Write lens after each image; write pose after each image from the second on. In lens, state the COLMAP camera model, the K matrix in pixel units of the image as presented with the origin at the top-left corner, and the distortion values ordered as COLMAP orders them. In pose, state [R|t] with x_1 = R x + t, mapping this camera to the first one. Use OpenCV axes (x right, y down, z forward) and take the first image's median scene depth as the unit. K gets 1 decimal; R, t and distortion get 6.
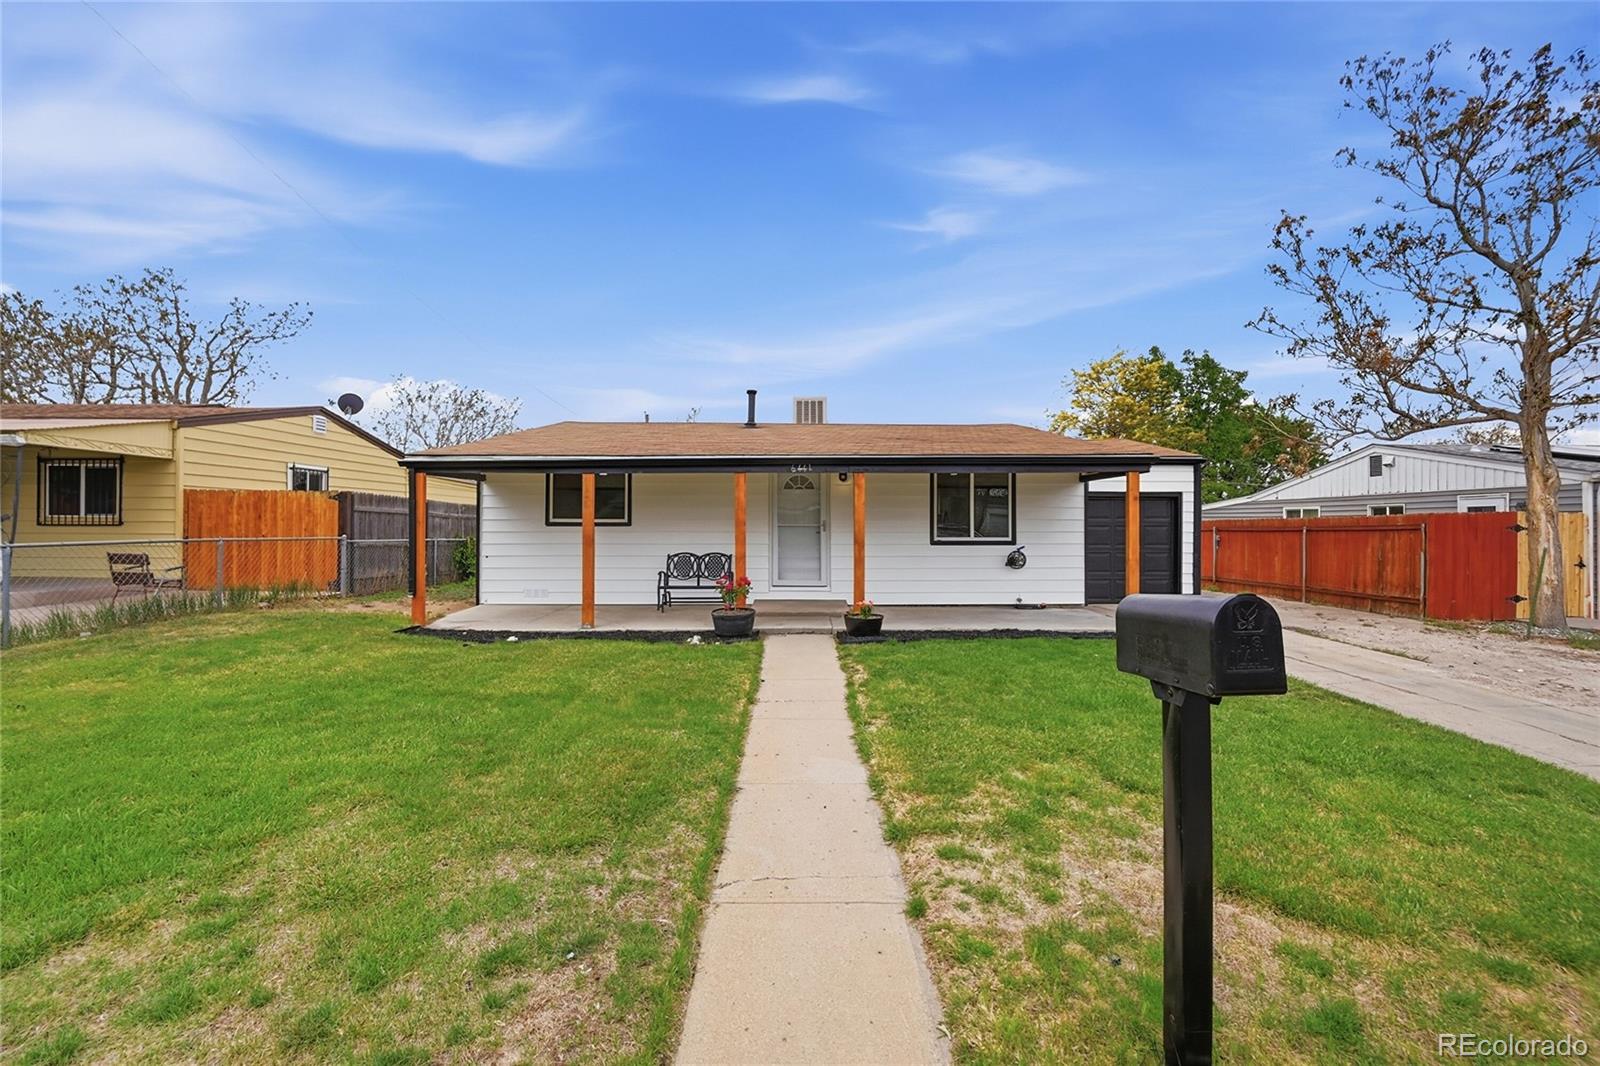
lens RADIAL K [[656.7, 0, 798.4], [0, 656.7, 525.0], [0, 0, 1]] dist [0.000122, 0.000083]
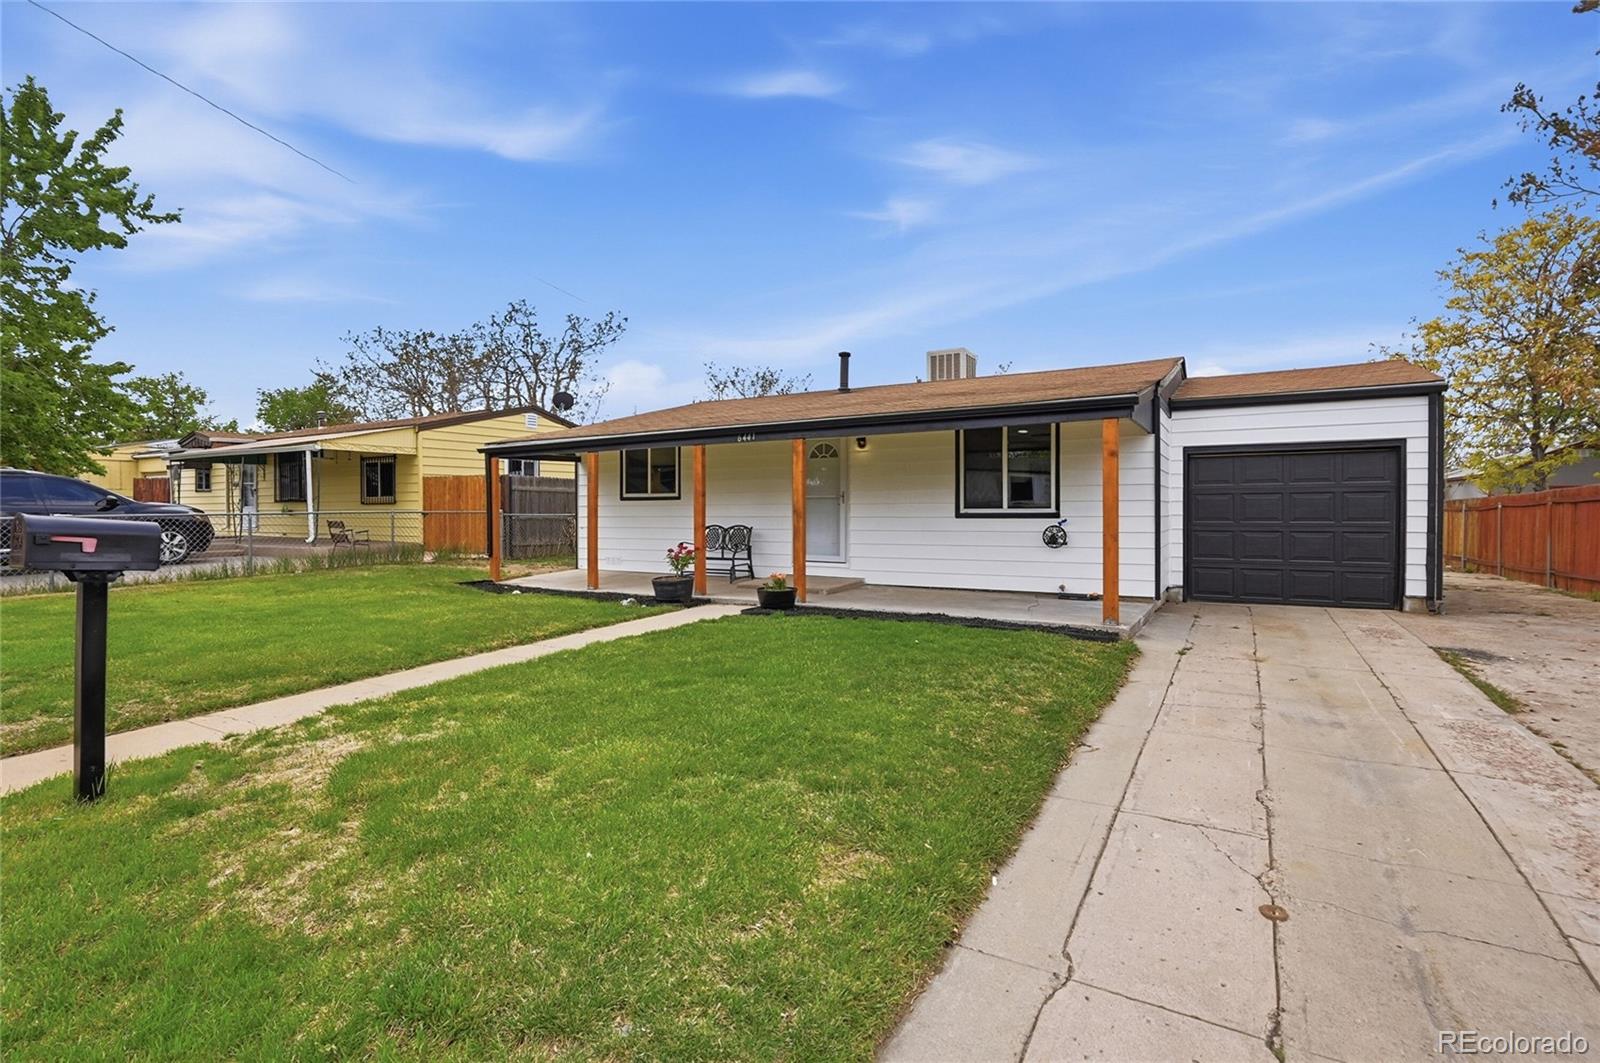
lens RADIAL K [[762.6, 0, 800.0], [0, 762.6, 531.5], [0, 0, 1]] dist [-0.002082, -0.000210]
pose [[0.855339, 0.009530, -0.517981, 0.539696], [0.008171, 0.999458, 0.031882, 0.014947], [0.518004, -0.031502, 0.854798, 0.055352]]
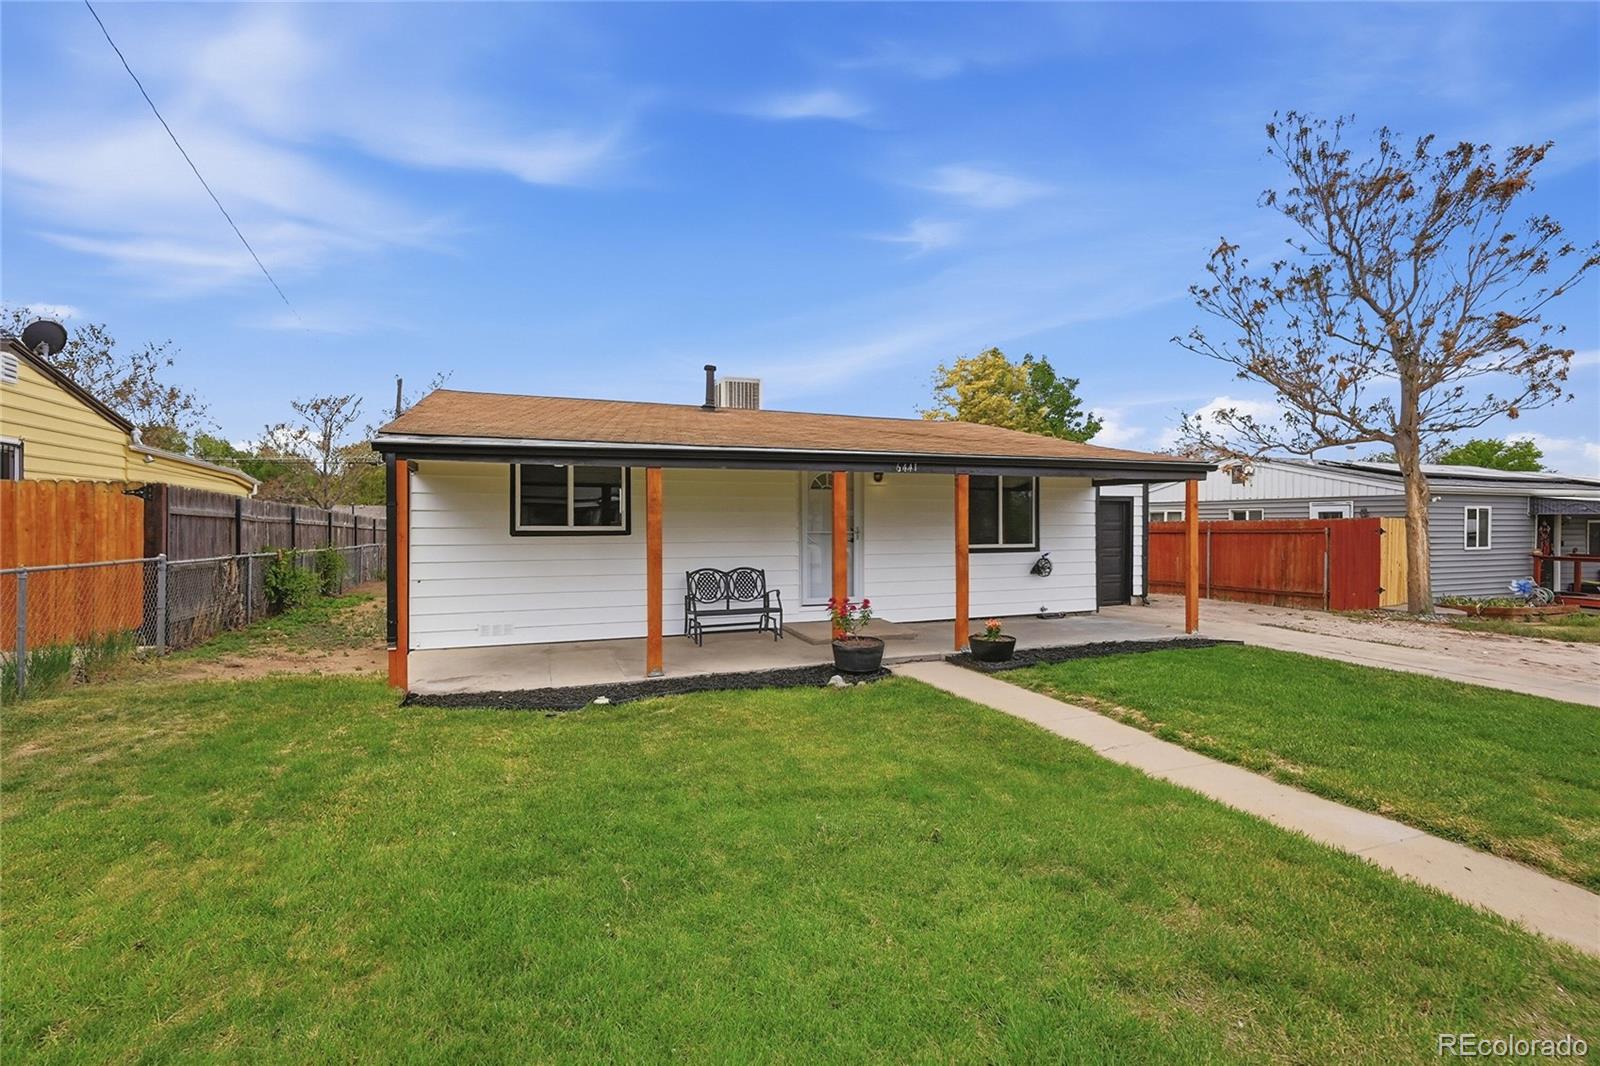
lens RADIAL K [[744.2, 0, 799.9], [0, 744.2, 523.8], [0, 0, 1]] dist [0.002883, 0.000242]
pose [[0.929685, -0.002309, 0.368349, -0.389011], [0.001920, 0.999997, 0.001424, -0.012348], [-0.368352, -0.000617, 0.929686, 0.125354]]
